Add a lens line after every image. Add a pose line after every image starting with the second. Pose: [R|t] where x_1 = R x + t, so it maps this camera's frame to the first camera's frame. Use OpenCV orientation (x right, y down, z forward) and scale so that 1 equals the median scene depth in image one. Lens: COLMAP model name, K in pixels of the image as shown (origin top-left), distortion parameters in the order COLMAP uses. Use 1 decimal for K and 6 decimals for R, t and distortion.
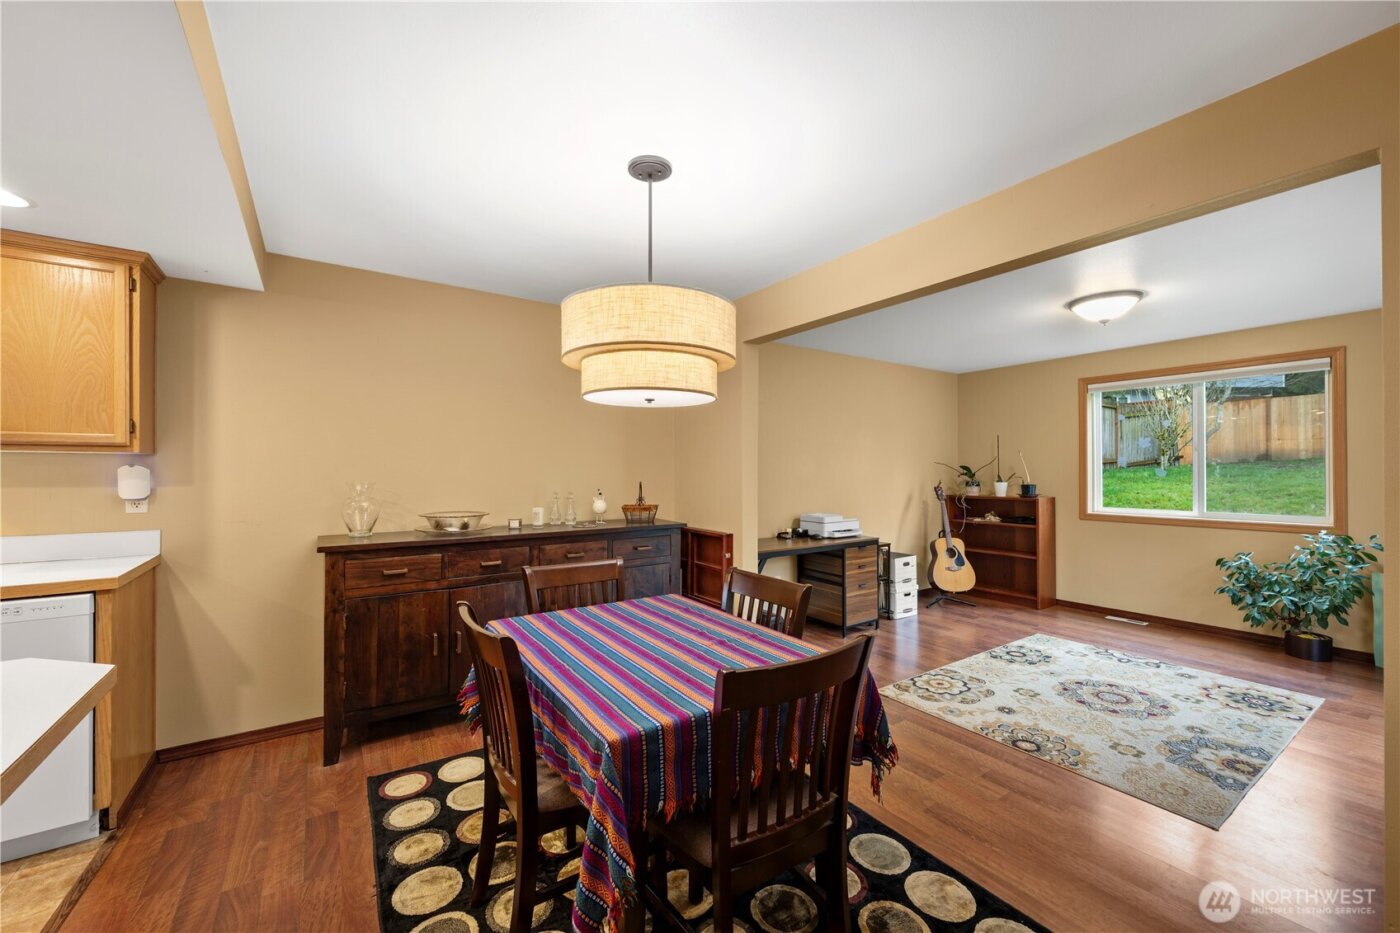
lens RADIAL K [[548.2, 0, 704.2], [0, 548.2, 468.4], [0, 0, 1]] dist [0.000468, -0.000024]
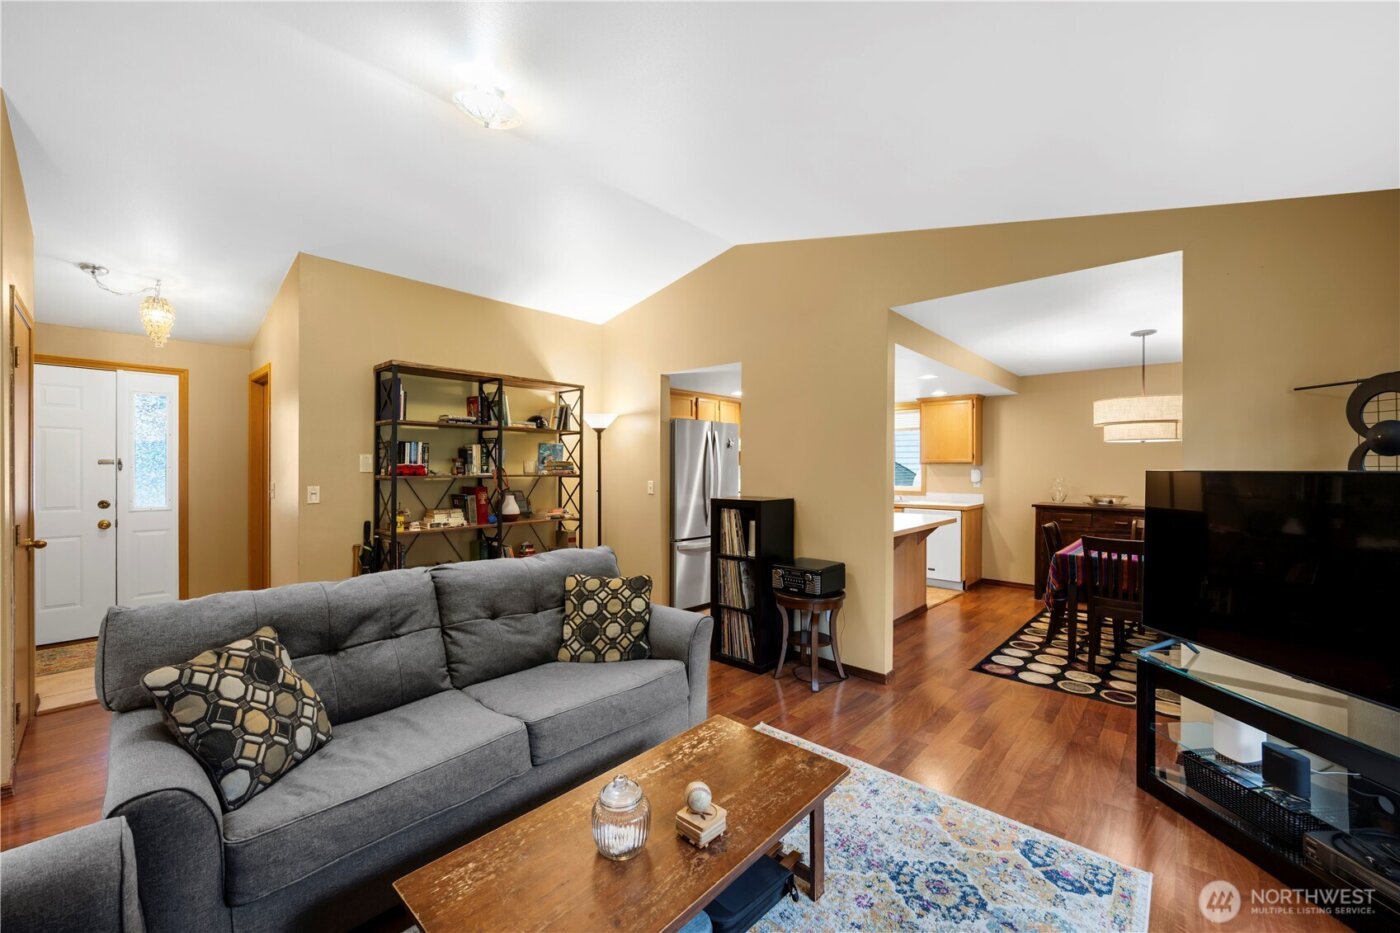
lens RADIAL K [[548.2, 0, 703.1], [0, 548.2, 468.6], [0, 0, 1]] dist [0.000468, -0.000024]
pose [[0.229696, 0.003238, -0.973257, 1.248833], [0.002580, 0.999989, 0.003936, -0.021473], [0.973259, -0.003415, 0.229685, -0.903661]]
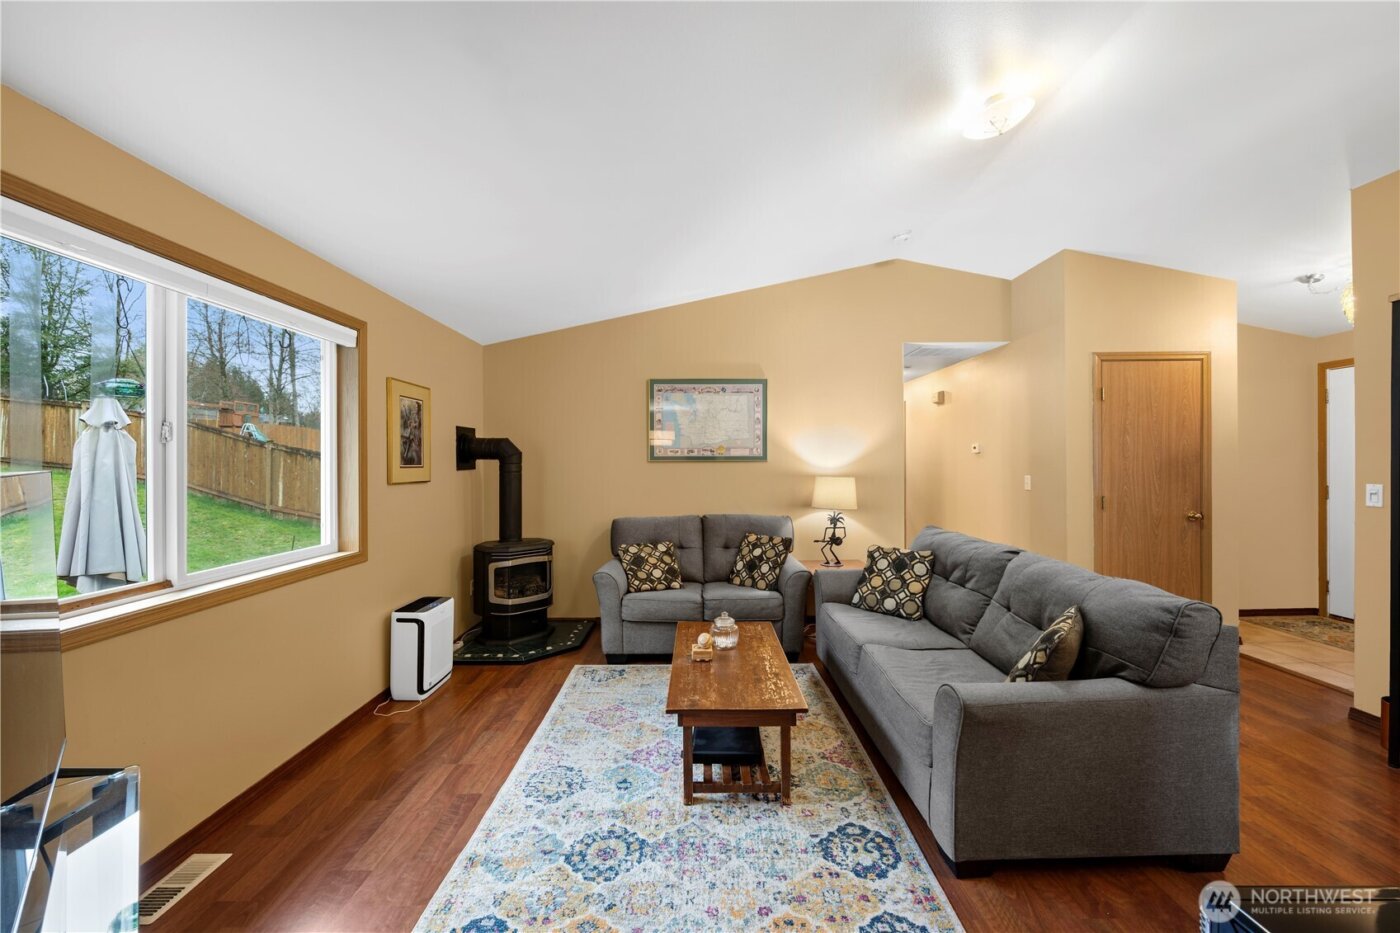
lens RADIAL K [[548.2, 0, 698.3], [0, 548.2, 462.3], [0, 0, 1]] dist [0.000468, -0.000024]
pose [[-0.820765, 0.002049, 0.571262, -1.182444], [0.002393, 0.999997, -0.000149, -0.020735], [-0.571261, 0.001245, -0.820768, 1.209225]]
